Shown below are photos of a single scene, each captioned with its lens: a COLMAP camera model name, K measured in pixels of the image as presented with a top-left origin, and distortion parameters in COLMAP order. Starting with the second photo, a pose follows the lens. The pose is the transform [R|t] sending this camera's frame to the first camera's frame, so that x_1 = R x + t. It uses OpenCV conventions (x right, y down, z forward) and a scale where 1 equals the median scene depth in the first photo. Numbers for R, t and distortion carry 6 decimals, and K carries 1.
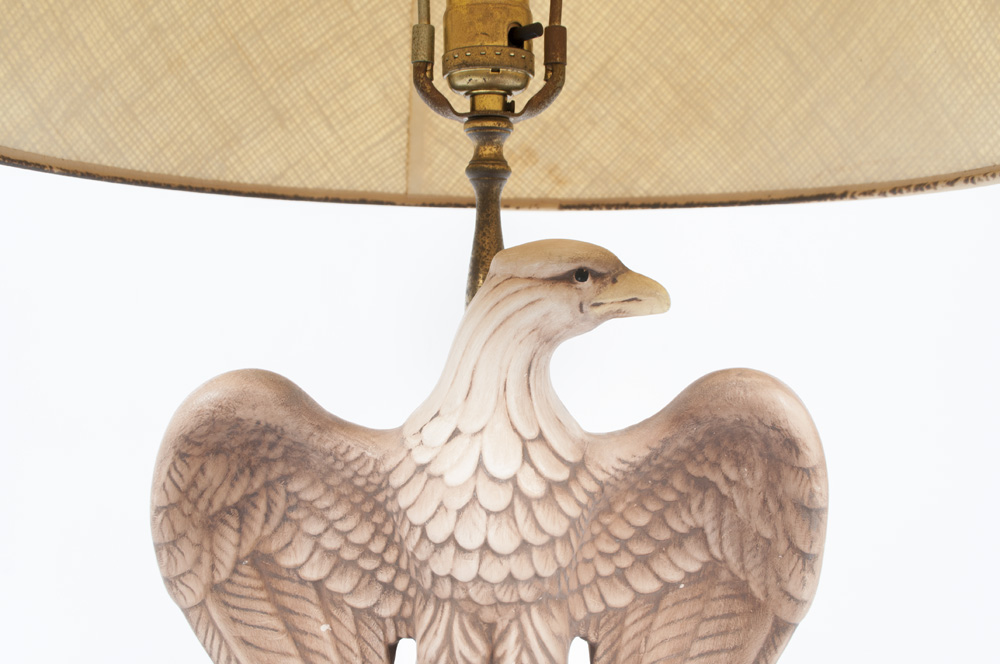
lens RADIAL K [[817.5, 0, 506.7], [0, 817.5, 352.2], [0, 0, 1]] dist [-0.078192, -0.001952]
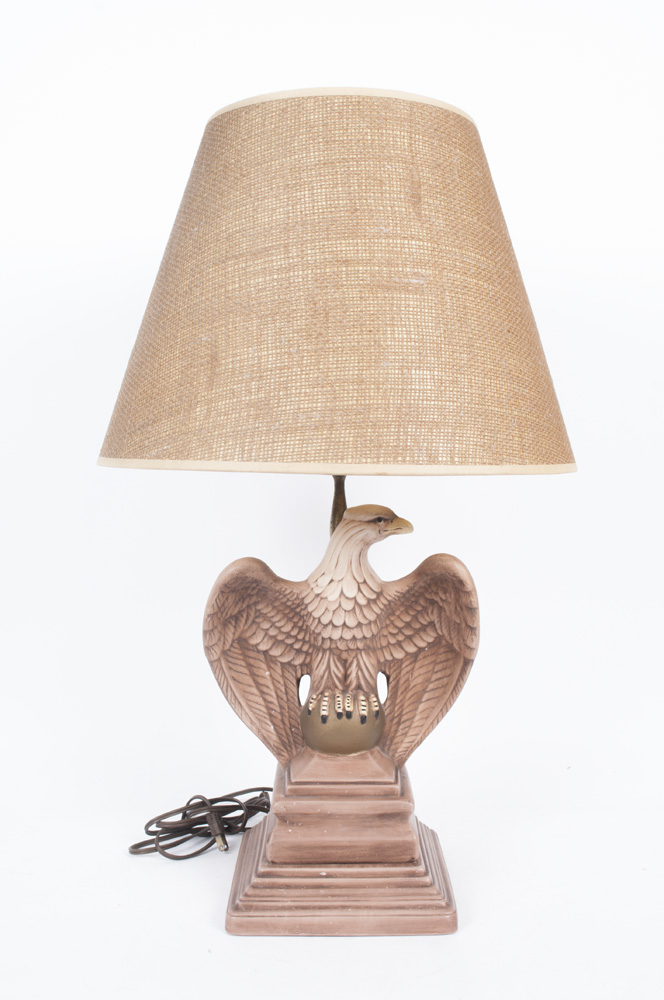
lens RADIAL K [[1045.5, 0, 332.9], [0, 1045.5, 496.9], [0, 0, 1]] dist [-0.071308, 0.000000]
pose [[0.999022, -0.015752, 0.041314, -0.177185], [0.016855, 0.999507, -0.026494, -0.071951], [-0.040877, 0.027164, 0.998795, -2.129587]]
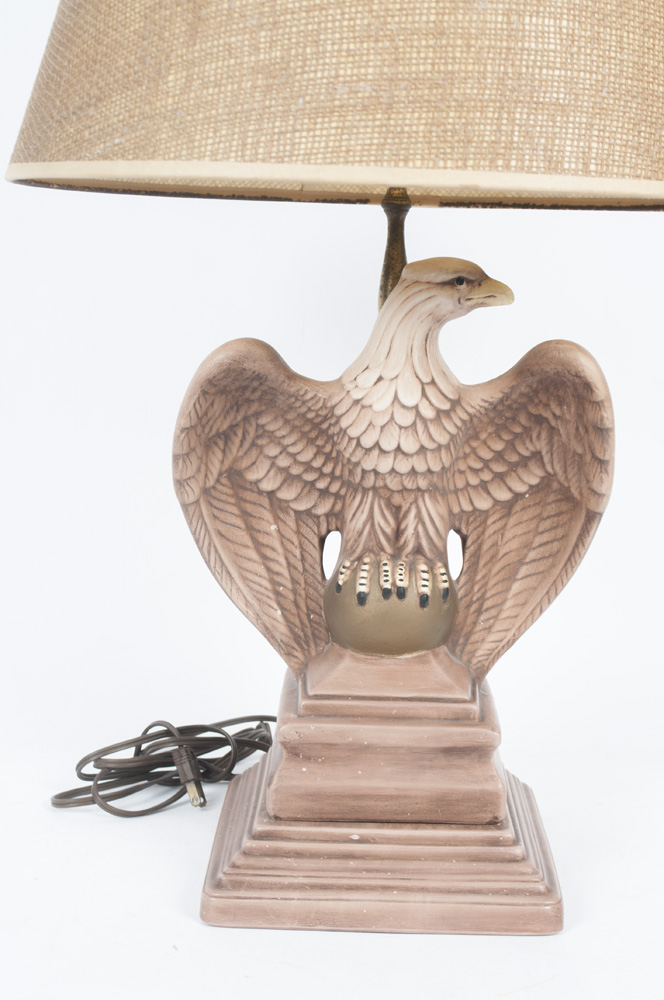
lens RADIAL K [[1626.6, 0, 334.9], [0, 1626.6, 507.6], [0, 0, 1]] dist [-0.015185, 0.000000]
pose [[0.999789, 0.005837, 0.019685, -0.197813], [-0.007532, 0.996164, 0.087185, 0.068331], [-0.019101, -0.087315, 0.995998, -2.048562]]
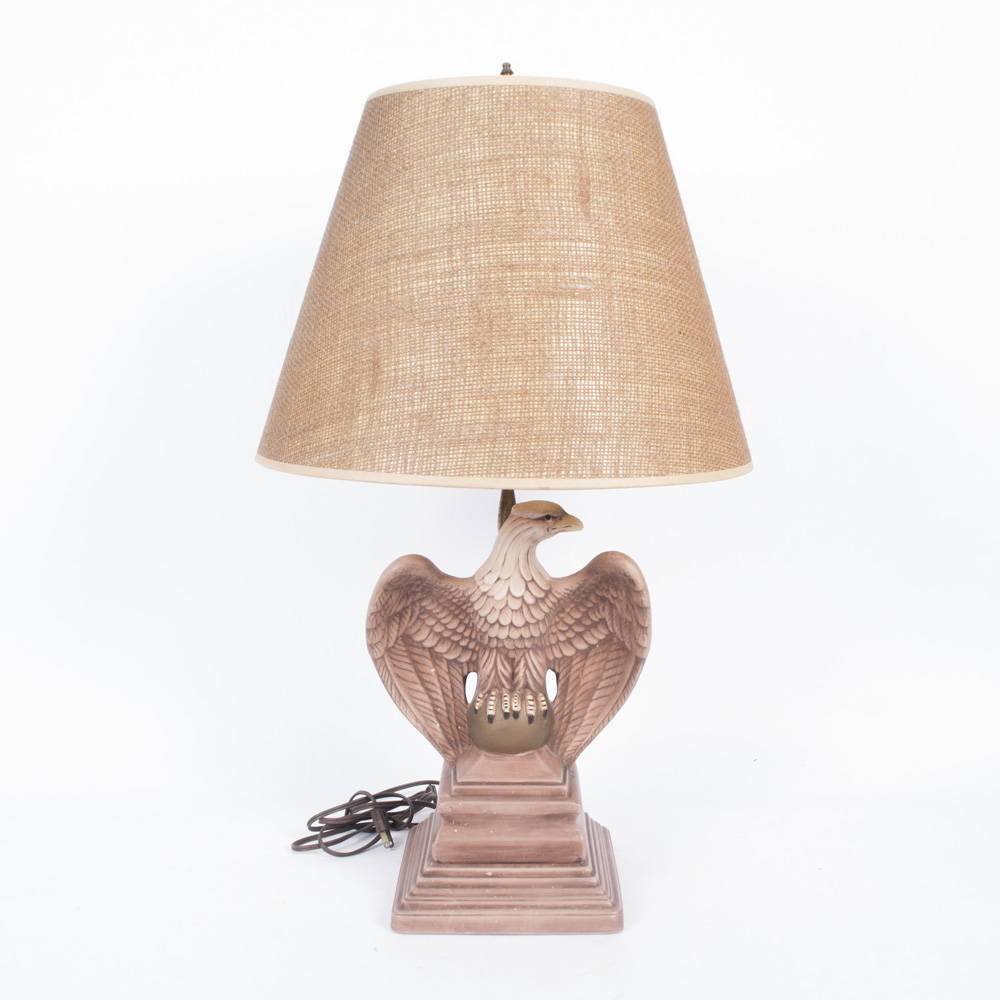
lens RADIAL K [[1274.3, 0, 531.1], [0, 1274.3, 517.3], [0, 0, 1]] dist [-0.098349, 0.000000]
pose [[0.998751, -0.015138, 0.047619, -0.135645], [0.012079, 0.997884, 0.063891, -0.312548], [-0.048486, -0.063236, 0.996820, -2.663867]]
